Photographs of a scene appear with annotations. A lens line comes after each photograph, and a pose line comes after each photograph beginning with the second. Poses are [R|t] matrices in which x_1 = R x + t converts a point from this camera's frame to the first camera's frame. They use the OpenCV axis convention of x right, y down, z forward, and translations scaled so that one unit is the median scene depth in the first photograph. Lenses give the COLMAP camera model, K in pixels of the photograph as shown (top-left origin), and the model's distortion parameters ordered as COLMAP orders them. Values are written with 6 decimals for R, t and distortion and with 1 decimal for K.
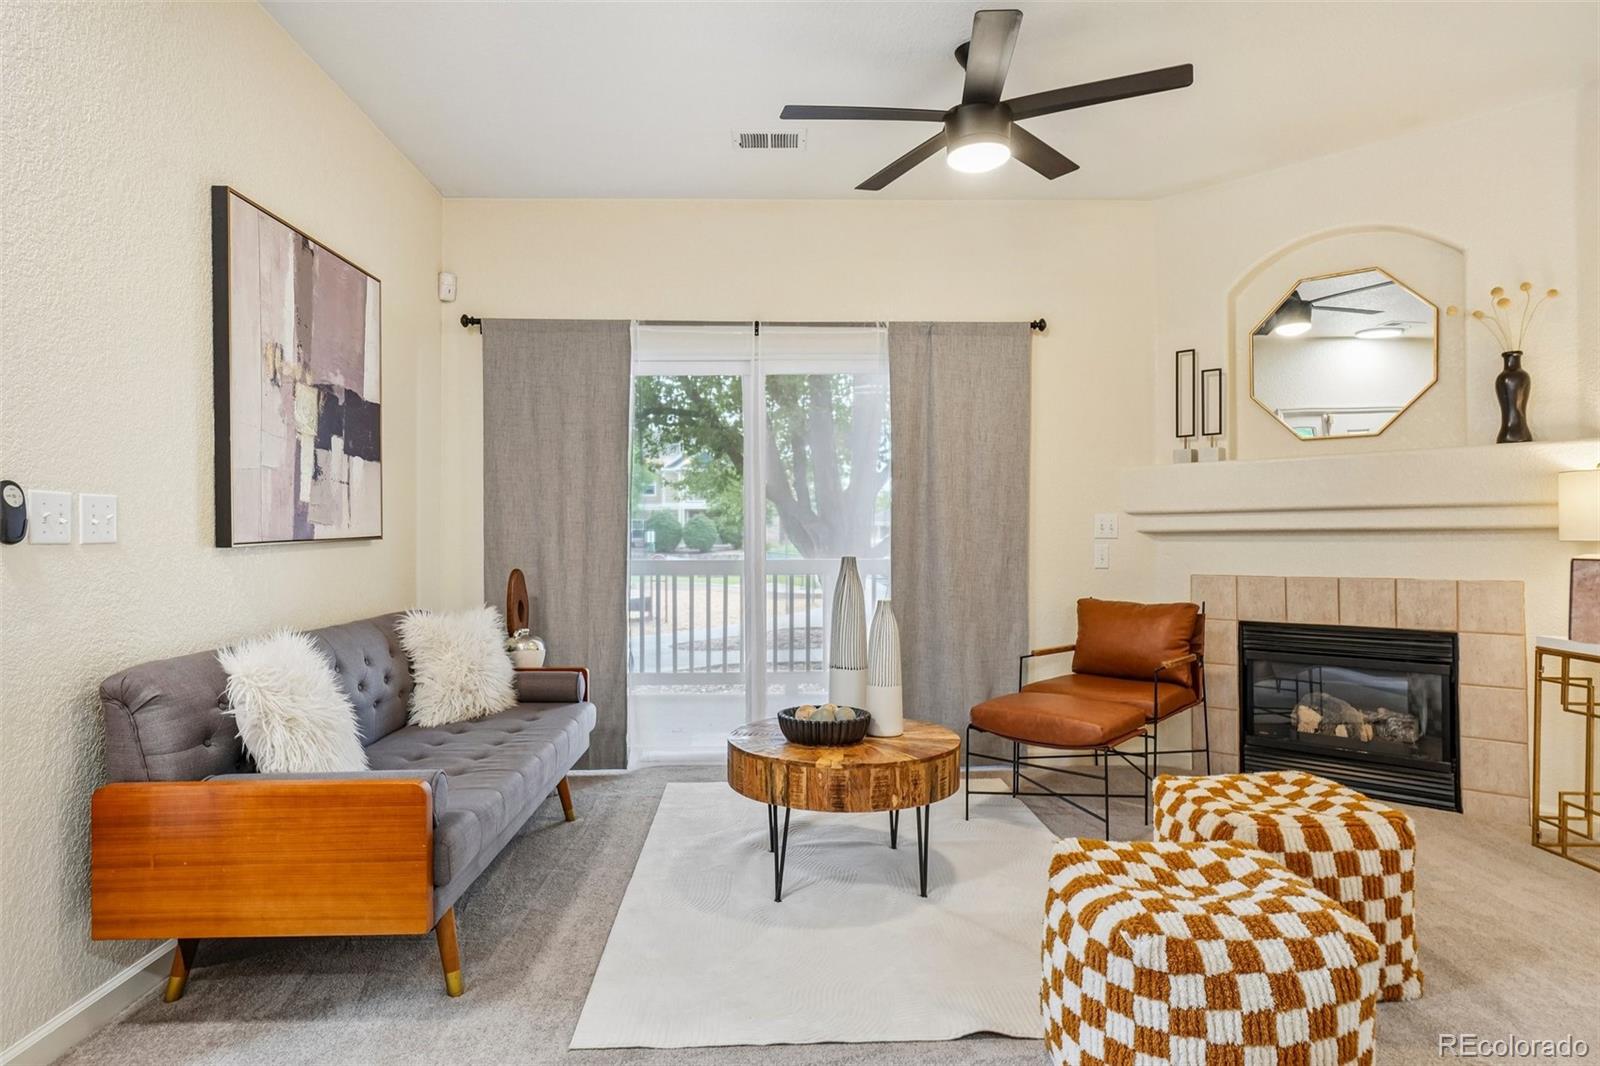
lens RADIAL K [[894.7, 0, 791.3], [0, 894.7, 536.4], [0, 0, 1]] dist [-0.011537, 0.001298]
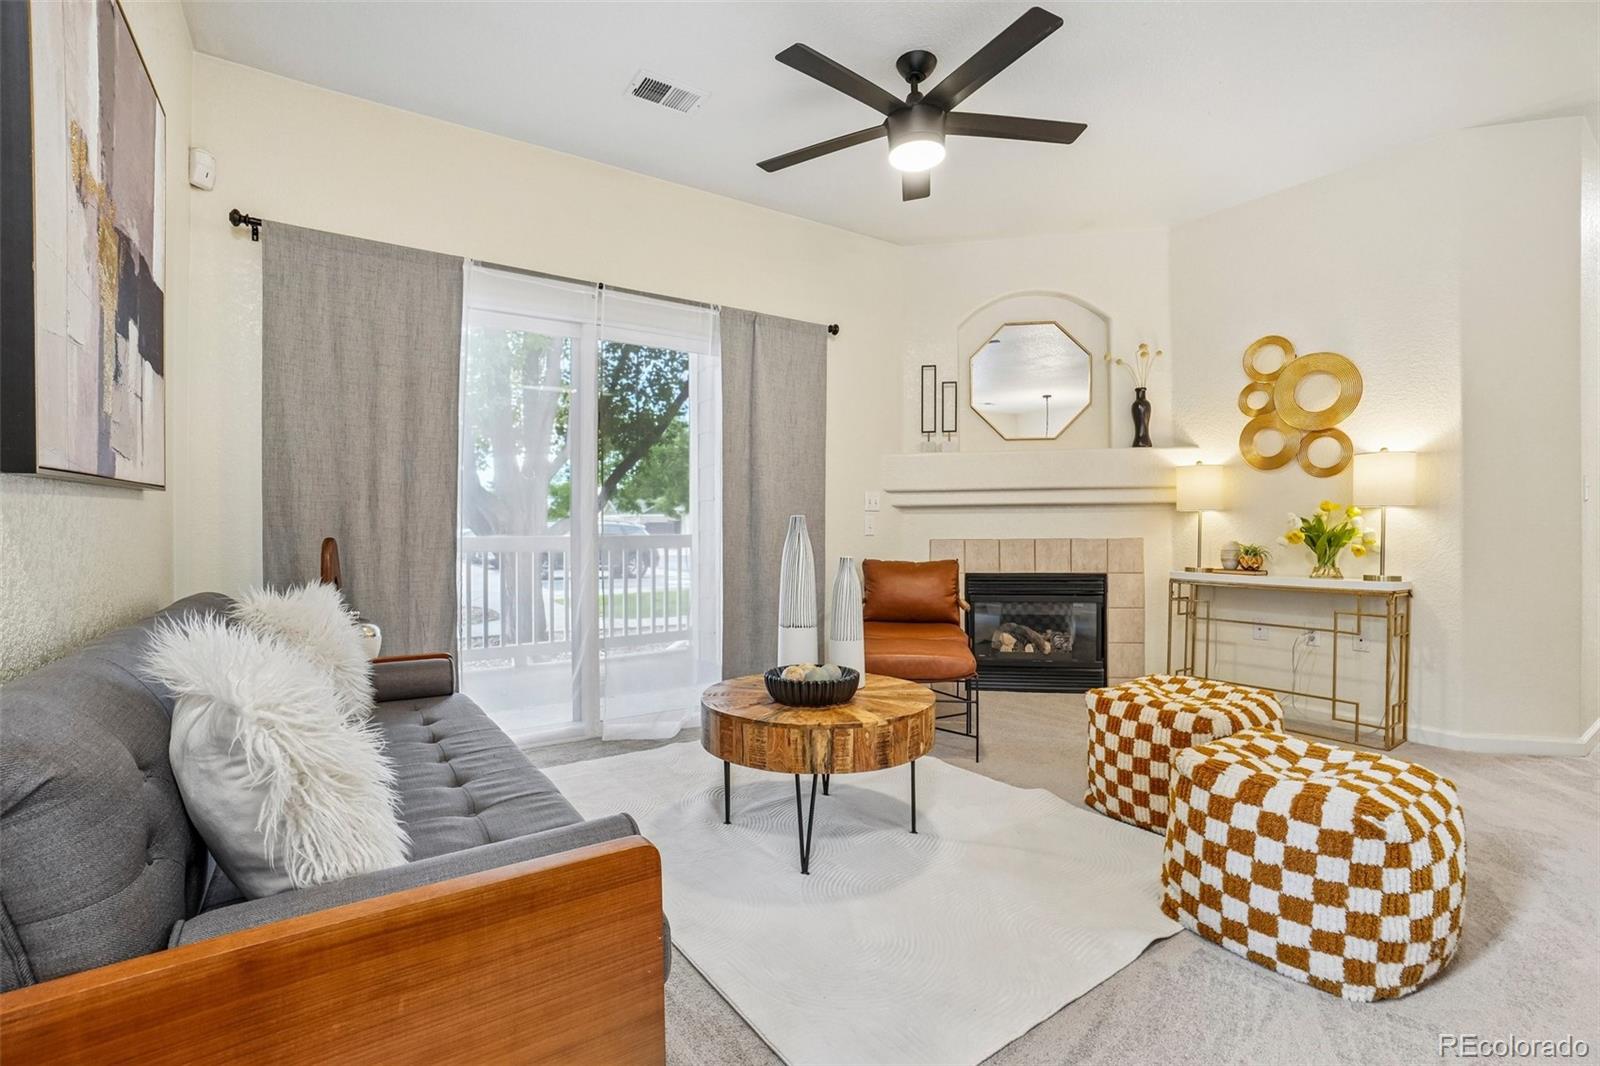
lens RADIAL K [[703.2, 0, 792.6], [0, 703.2, 534.8], [0, 0, 1]] dist [-0.049551, 0.013234]
pose [[0.850069, -0.005640, 0.526641, -0.290412], [-0.000033, 0.999942, 0.010761, 0.028238], [-0.526671, -0.009165, 0.850020, 0.266396]]
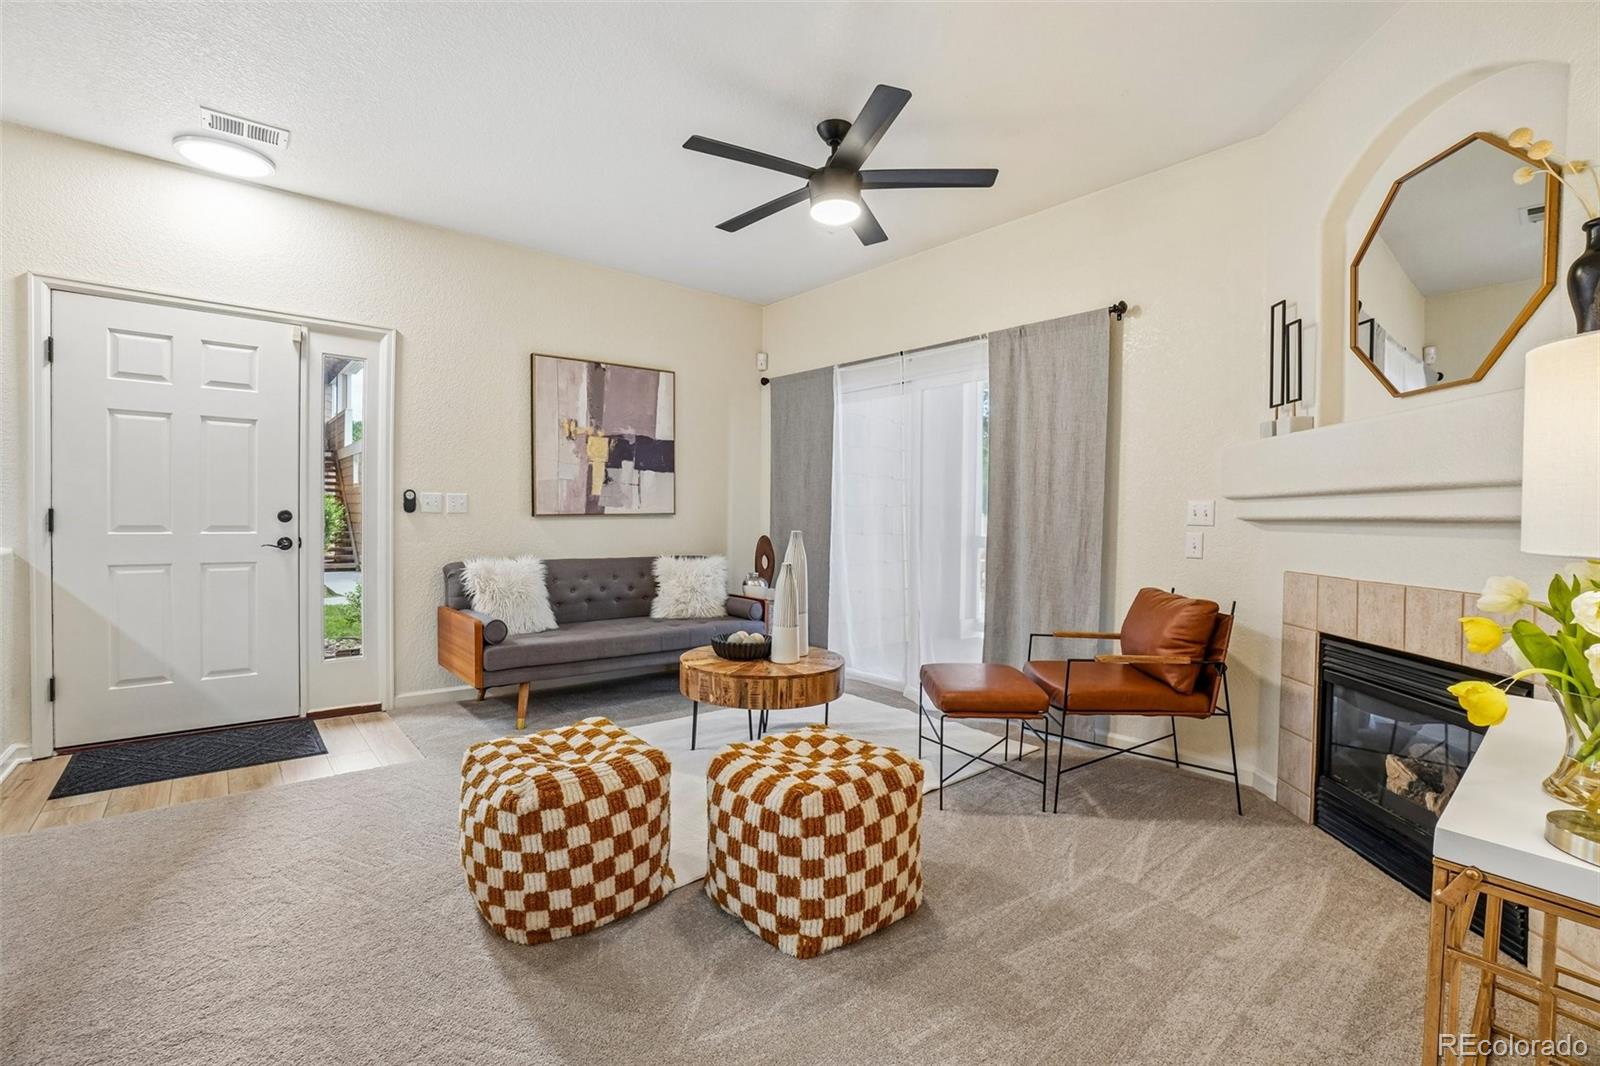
lens RADIAL K [[703.2, 0, 801.7], [0, 703.2, 526.7], [0, 0, 1]] dist [-0.049551, 0.013234]
pose [[0.630429, 0.025676, -0.775822, 0.736609], [-0.016874, 0.999670, 0.019373, -0.003919], [0.776063, 0.000877, 0.630654, 0.272734]]
